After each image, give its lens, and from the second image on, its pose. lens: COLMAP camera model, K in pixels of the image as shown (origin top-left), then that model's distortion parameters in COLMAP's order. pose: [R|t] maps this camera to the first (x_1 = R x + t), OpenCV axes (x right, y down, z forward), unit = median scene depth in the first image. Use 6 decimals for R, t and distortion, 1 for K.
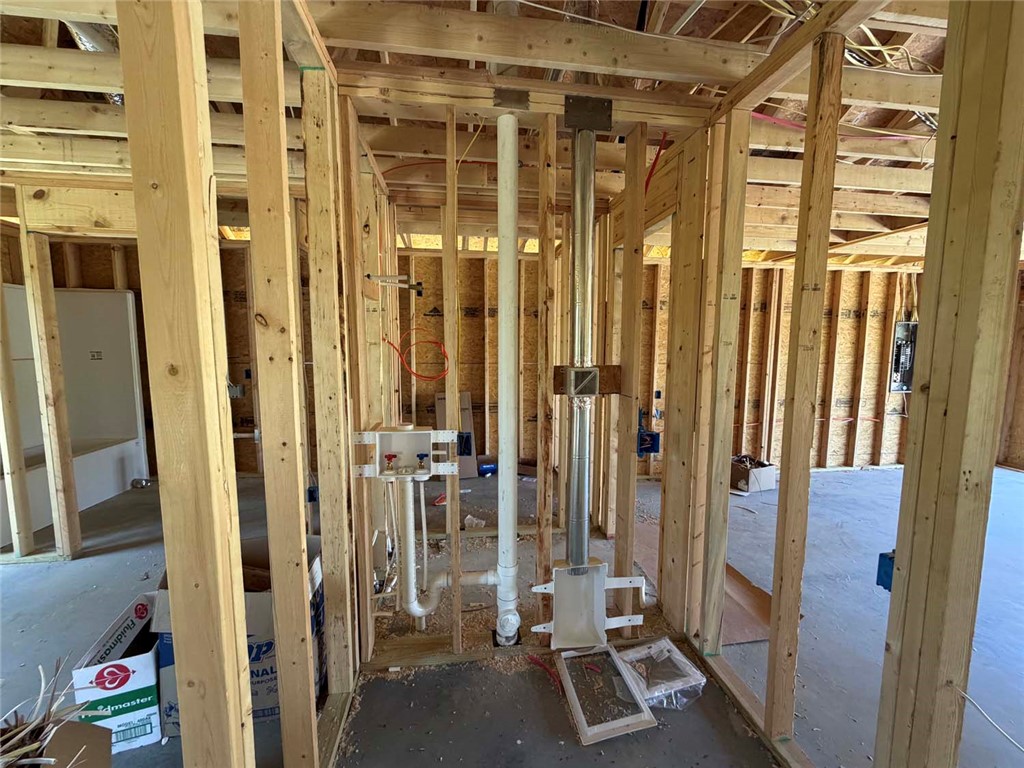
lens RADIAL K [[407.1, 0, 509.9], [0, 407.1, 382.5], [0, 0, 1]] dist [0.000042, 0.000056]
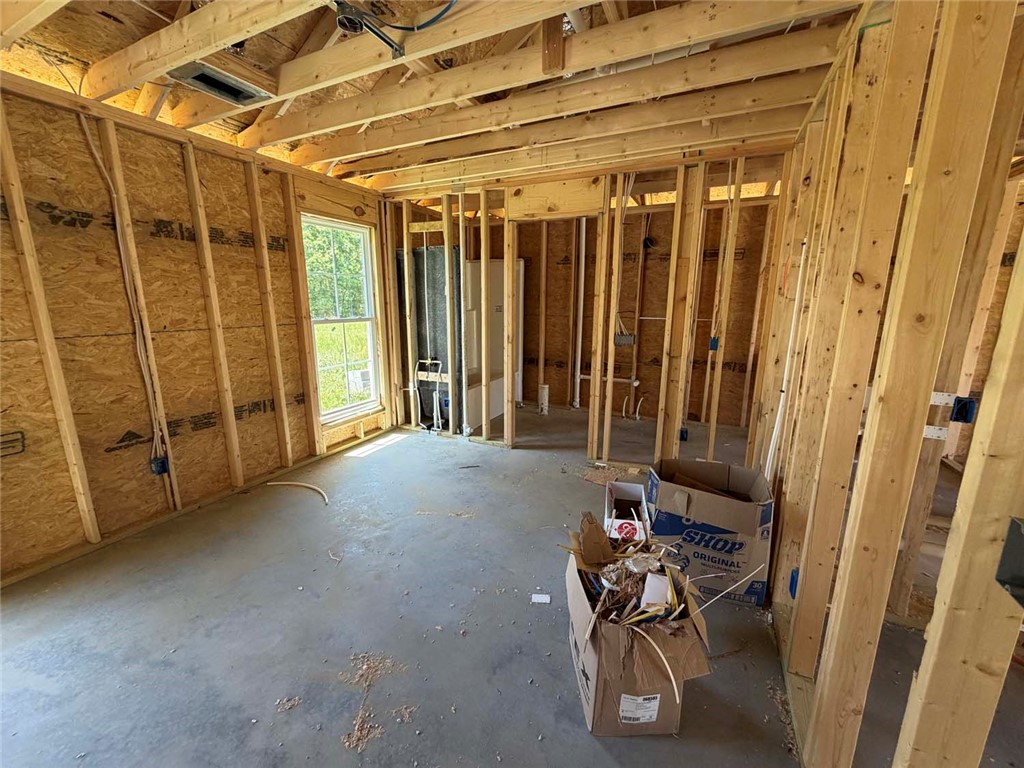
lens RADIAL K [[407.1, 0, 510.2], [0, 407.1, 382.6], [0, 0, 1]] dist [0.000042, 0.000056]
pose [[0.832967, 0.110910, -0.542093, -0.435244], [-0.054831, 0.991428, 0.118590, 0.033985], [0.550600, -0.069058, 0.831908, -0.304107]]
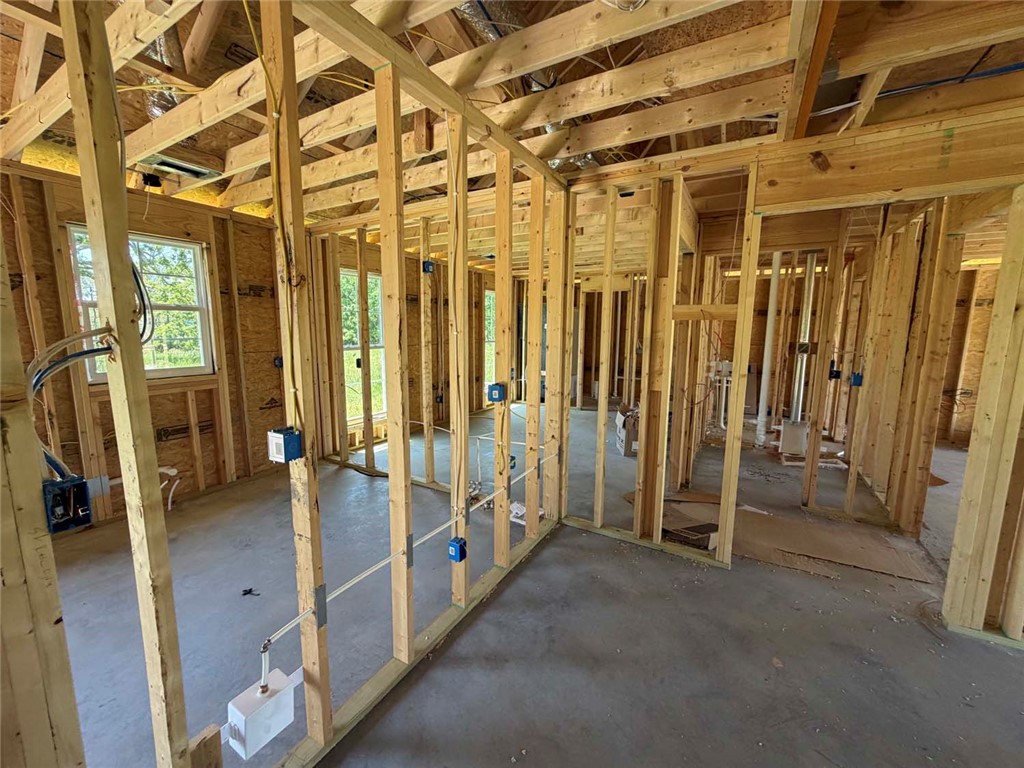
lens RADIAL K [[407.1, 0, 509.5], [0, 407.1, 383.1], [0, 0, 1]] dist [0.000042, 0.000056]
pose [[0.784722, 0.085669, -0.613899, 0.307544], [-0.066284, 0.996322, 0.054307, 0.189923], [0.616293, -0.001924, 0.787514, -2.062617]]
